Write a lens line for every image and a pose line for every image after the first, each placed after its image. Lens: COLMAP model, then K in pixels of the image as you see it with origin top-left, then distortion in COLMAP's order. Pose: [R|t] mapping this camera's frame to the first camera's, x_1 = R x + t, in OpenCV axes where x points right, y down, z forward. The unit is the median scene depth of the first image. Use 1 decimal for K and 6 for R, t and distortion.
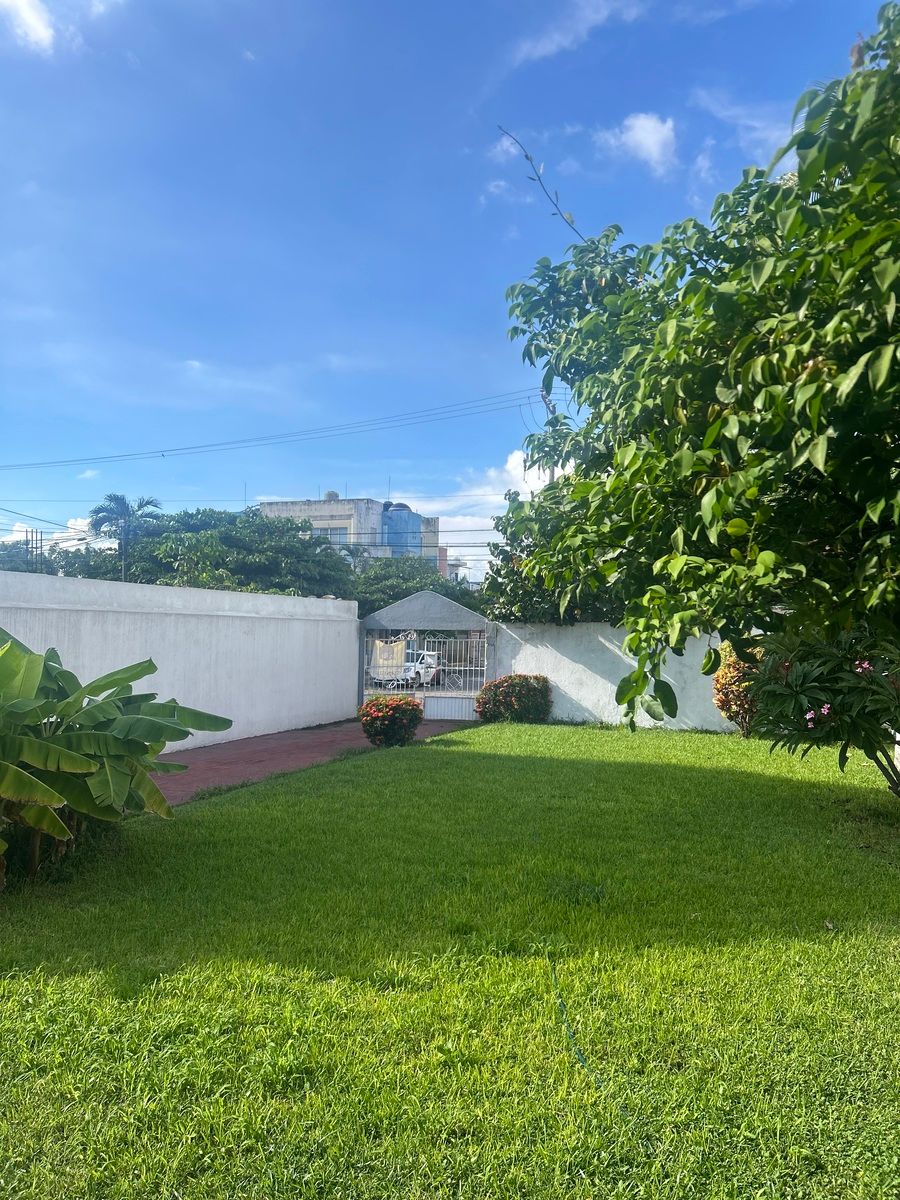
lens RADIAL K [[913.9, 0, 450.4], [0, 913.9, 598.4], [0, 0, 1]] dist [0.069245, -0.042871]
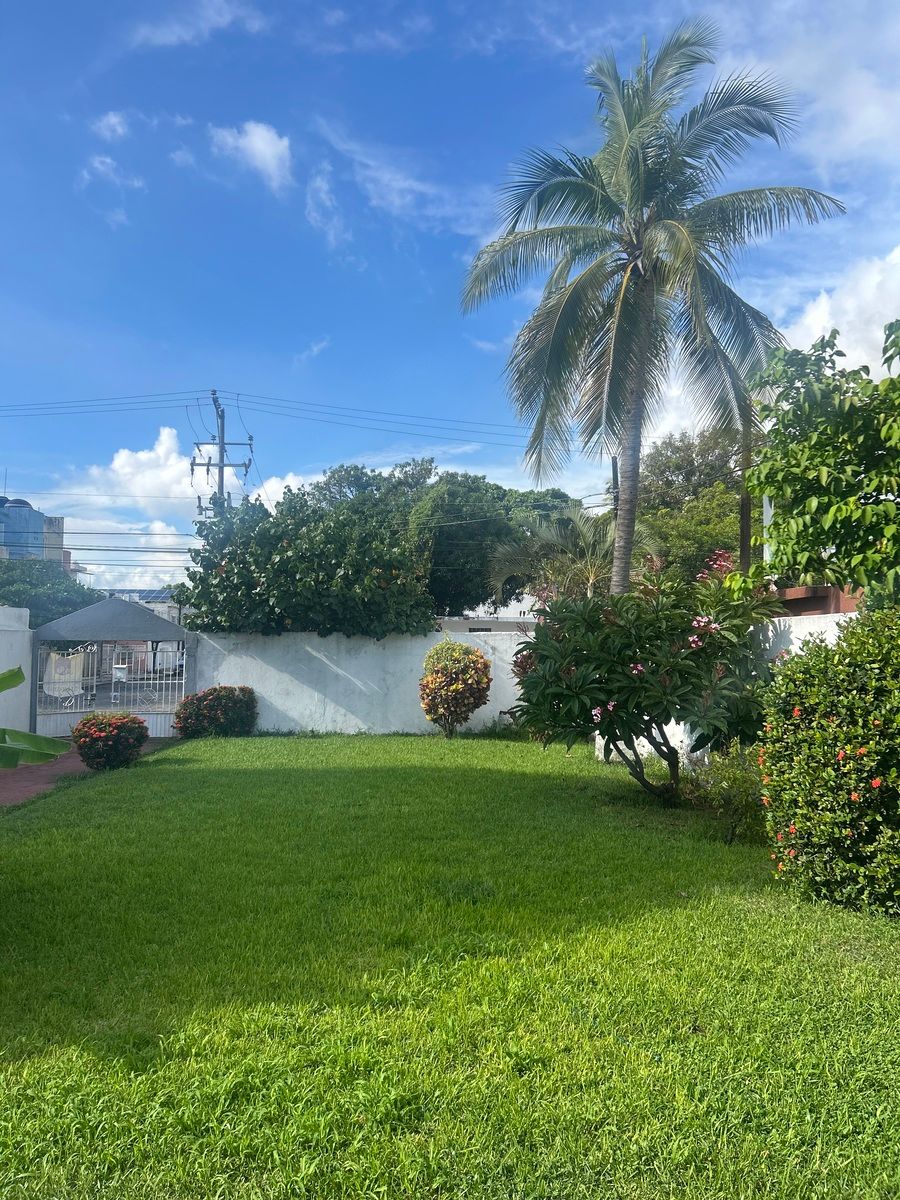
lens RADIAL K [[913.9, 0, 448.7], [0, 913.9, 597.7], [0, 0, 1]] dist [0.069245, -0.042871]
pose [[0.915410, 0.012068, 0.402341, -0.098195], [-0.007577, 0.999890, -0.012754, 0.000643], [-0.402451, 0.008627, 0.915401, 0.019834]]
